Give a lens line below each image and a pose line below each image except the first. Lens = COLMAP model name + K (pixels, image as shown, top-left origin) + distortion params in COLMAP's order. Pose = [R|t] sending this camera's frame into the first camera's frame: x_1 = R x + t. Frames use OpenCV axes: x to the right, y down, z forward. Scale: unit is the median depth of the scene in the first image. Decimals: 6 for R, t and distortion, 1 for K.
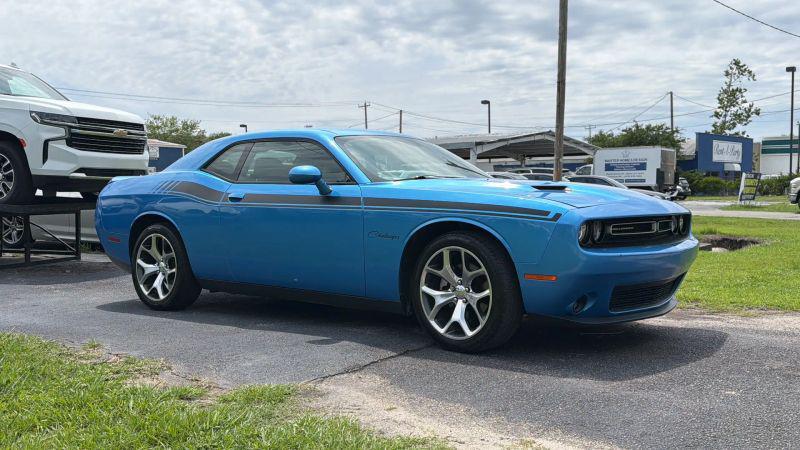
lens RADIAL K [[785.0, 0, 394.2], [0, 785.0, 228.3], [0, 0, 1]] dist [0.179809, -0.374896]
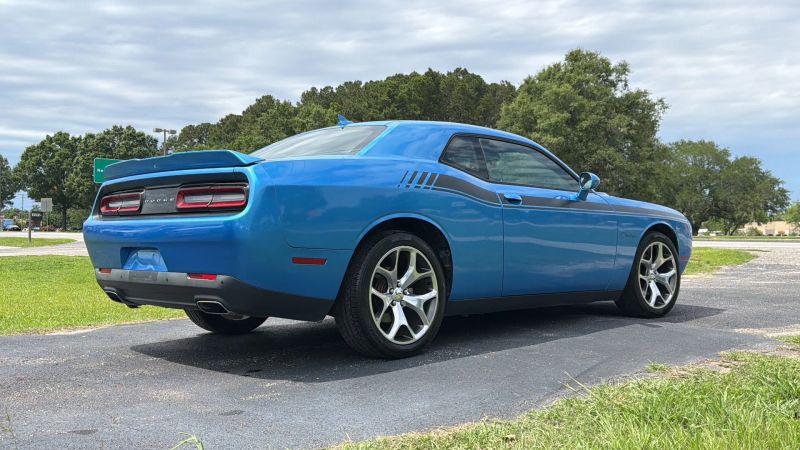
lens RADIAL K [[785.0, 0, 394.2], [0, 785.0, 228.3], [0, 0, 1]] dist [0.179809, -0.374896]
pose [[0.100581, 0.012973, 0.994844, -0.123398], [0.041184, 0.999004, -0.017191, 0.000354], [-0.994076, 0.042700, 0.099947, 0.118811]]
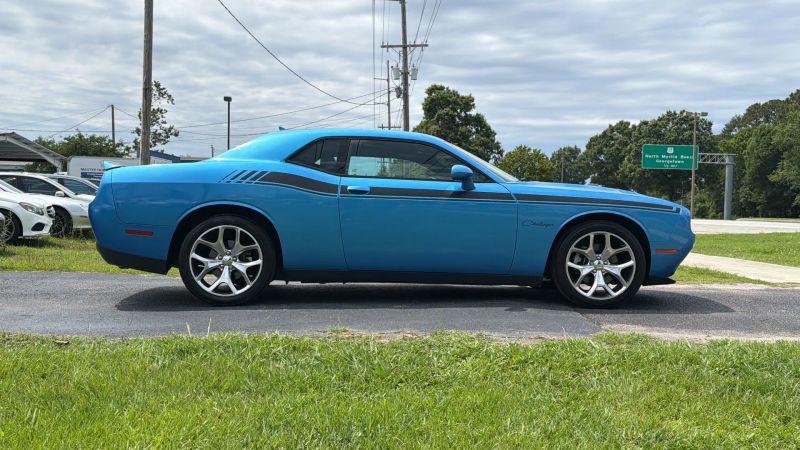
lens RADIAL K [[785.0, 0, 394.2], [0, 785.0, 228.3], [0, 0, 1]] dist [0.179809, -0.374896]
pose [[0.718671, 0.005903, 0.695325, -0.102465], [0.006412, 0.999865, -0.015117, 0.003271], [-0.695320, 0.015322, 0.718537, 0.023429]]
